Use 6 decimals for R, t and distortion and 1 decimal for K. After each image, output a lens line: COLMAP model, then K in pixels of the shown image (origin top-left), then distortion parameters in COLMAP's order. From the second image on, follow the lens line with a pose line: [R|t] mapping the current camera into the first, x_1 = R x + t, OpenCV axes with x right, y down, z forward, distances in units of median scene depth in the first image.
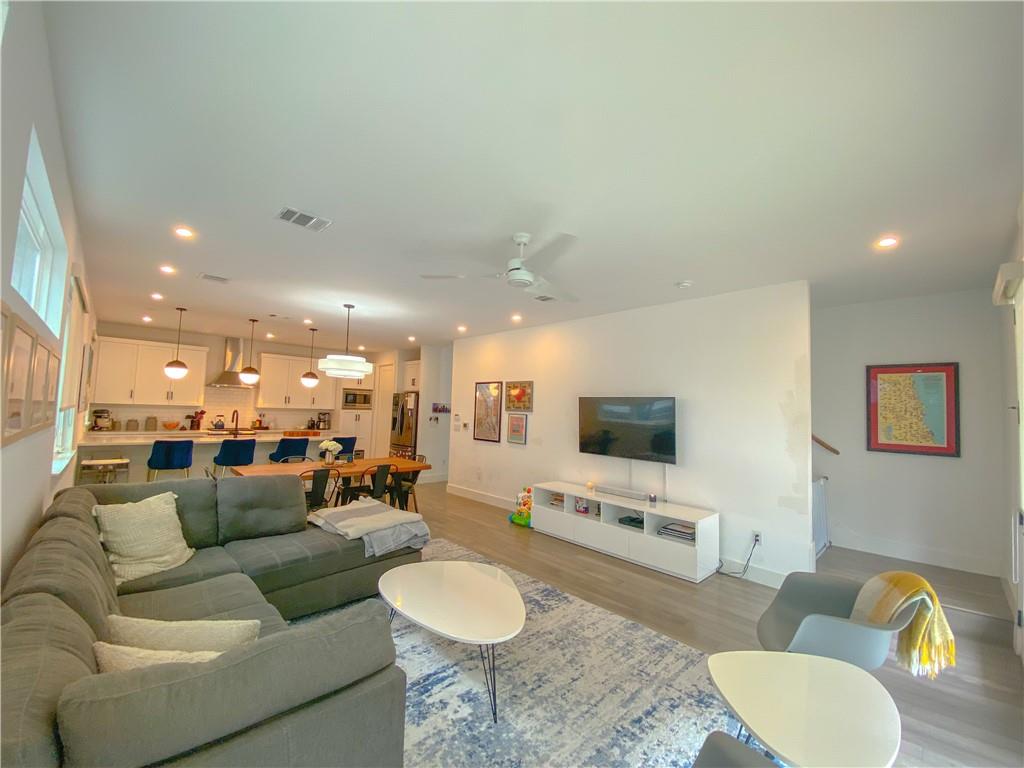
lens RADIAL K [[412.5, 0, 511.1], [0, 412.5, 385.4], [0, 0, 1]] dist [0.047104, -0.037340]
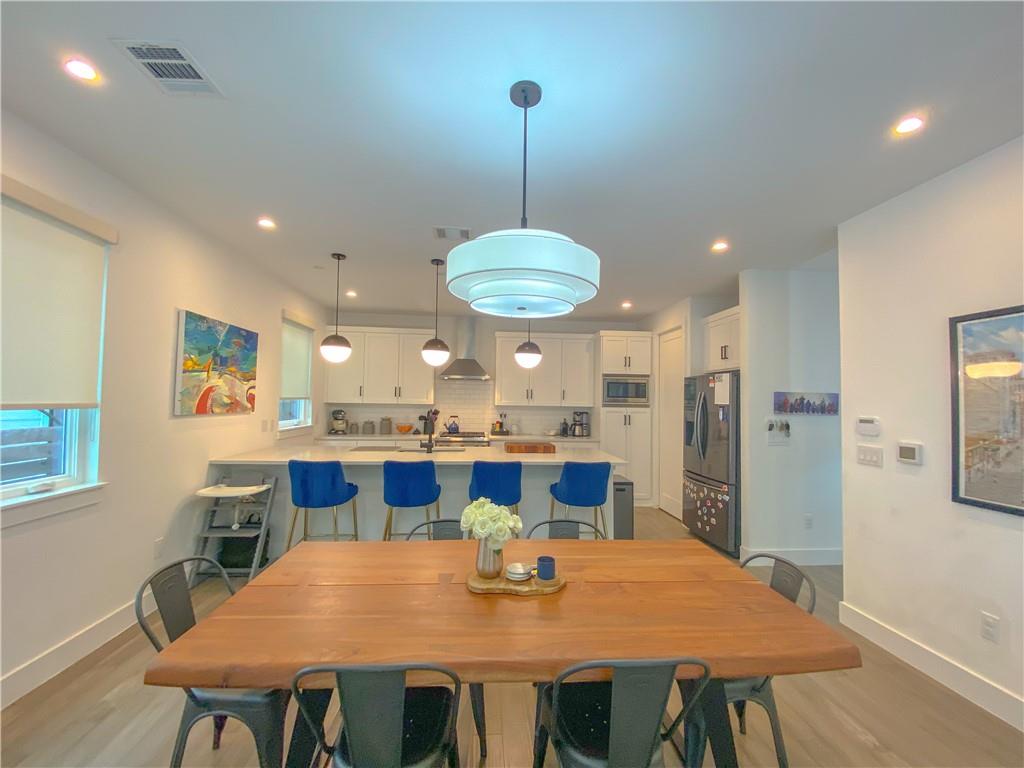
lens RADIAL K [[414.8, 0, 510.4], [0, 414.8, 384.1], [0, 0, 1]] dist [0.029759, -0.024963]
pose [[0.776462, -0.043258, -0.628678, -0.162947], [0.046167, 0.998865, -0.011711, 0.033510], [0.628471, -0.019931, 0.777578, 0.593099]]
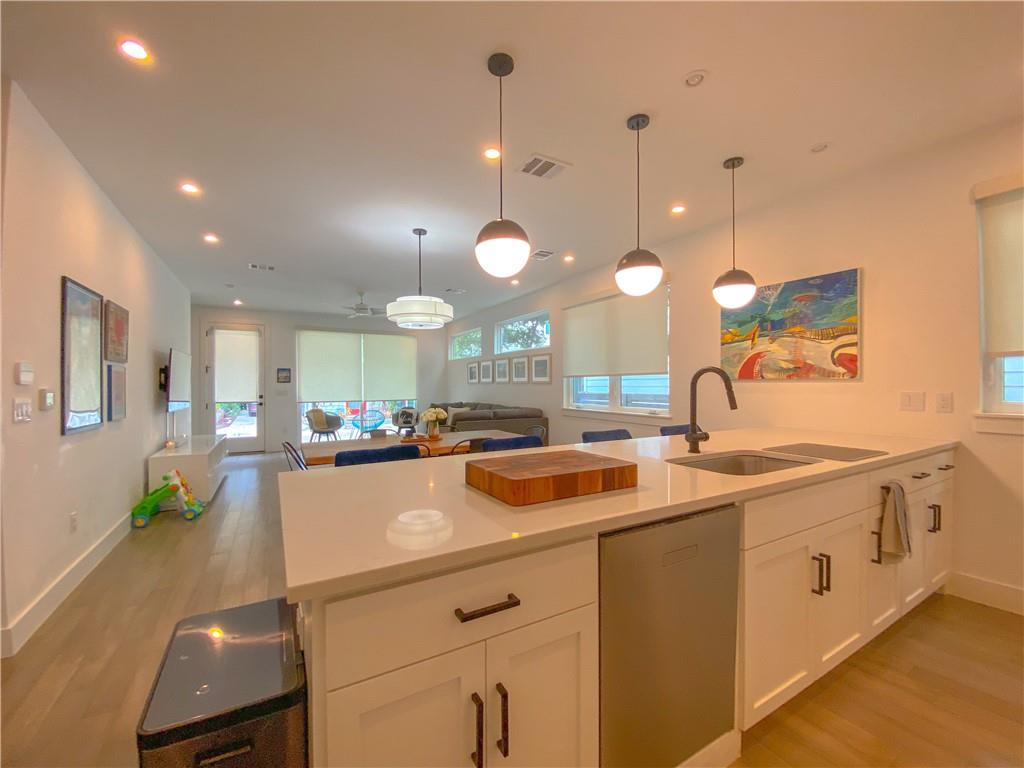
lens RADIAL K [[412.5, 0, 511.1], [0, 412.5, 385.4], [0, 0, 1]] dist [0.047104, -0.037340]
pose [[-0.970502, -0.029929, 0.239229, -0.605644], [-0.042791, 0.997894, -0.048752, 0.095873], [-0.237266, -0.057550, -0.969739, 1.369441]]
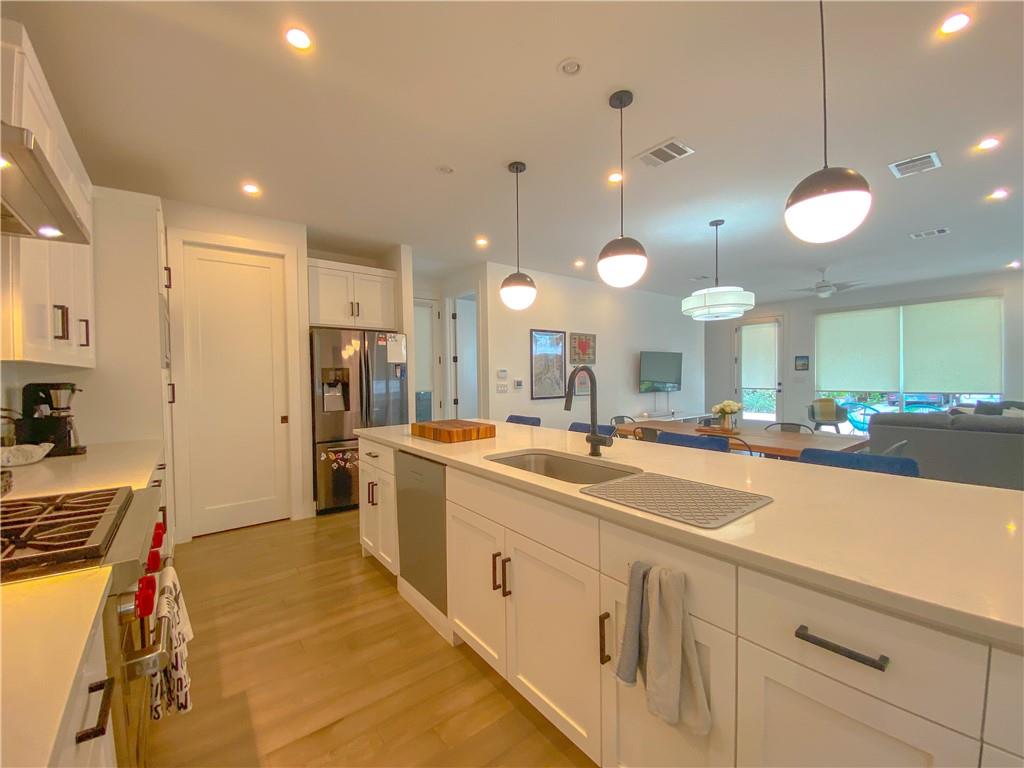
lens RADIAL K [[414.8, 0, 510.4], [0, 414.8, 384.1], [0, 0, 1]] dist [0.029759, -0.024963]
pose [[0.098504, -0.055320, 0.993598, -0.977632], [-0.043801, 0.997245, 0.059865, 0.058324], [-0.994172, -0.049417, 0.095809, 1.049082]]
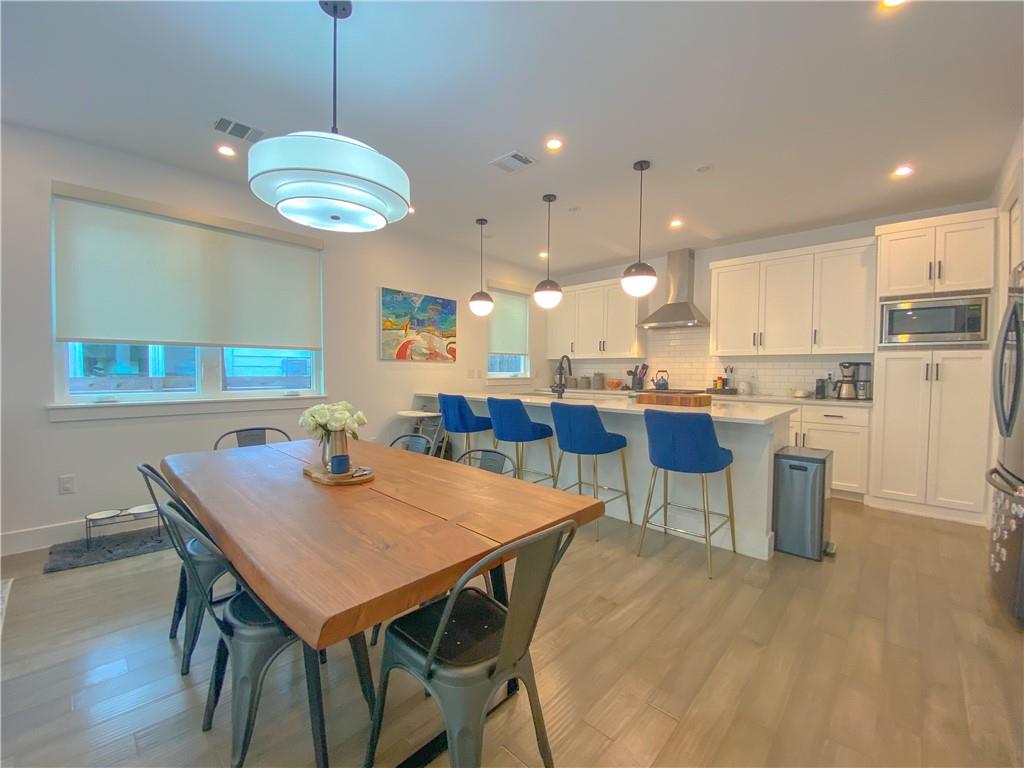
lens RADIAL K [[412.5, 0, 511.1], [0, 412.5, 385.4], [0, 0, 1]] dist [0.047104, -0.037340]
pose [[0.058416, 0.003568, -0.998286, -0.040788], [0.055976, 0.998409, 0.006844, 0.097744], [0.996722, -0.056280, 0.058123, 0.899077]]
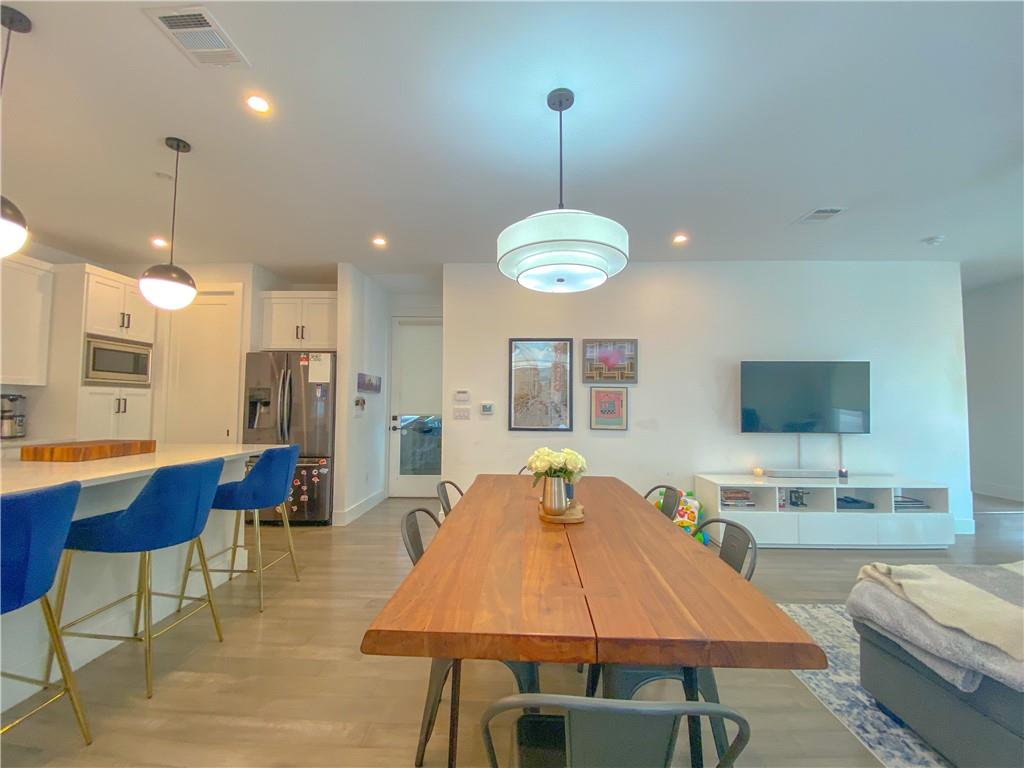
lens RADIAL K [[414.8, 0, 510.4], [0, 414.8, 384.1], [0, 0, 1]] dist [0.029759, -0.024963]
pose [[0.713816, 0.006878, 0.700300, -0.568281], [-0.025285, 0.999553, 0.015956, 0.056552], [-0.699877, -0.029096, 0.713670, 0.607032]]
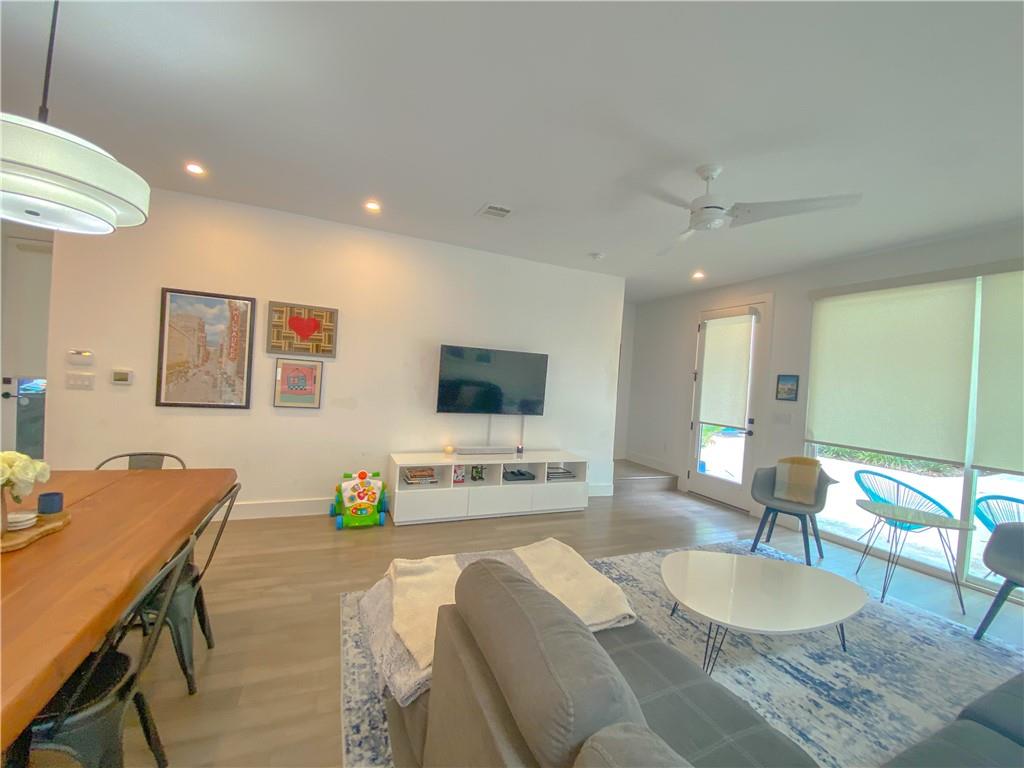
lens RADIAL K [[412.4, 0, 512.0], [0, 412.4, 384.0], [0, 0, 1]] dist [0.021378, -0.019288]
pose [[0.348525, -0.024468, 0.936980, -0.436743], [-0.108159, 0.991931, 0.066134, 0.030350], [-0.931038, -0.124392, 0.343067, 0.483156]]
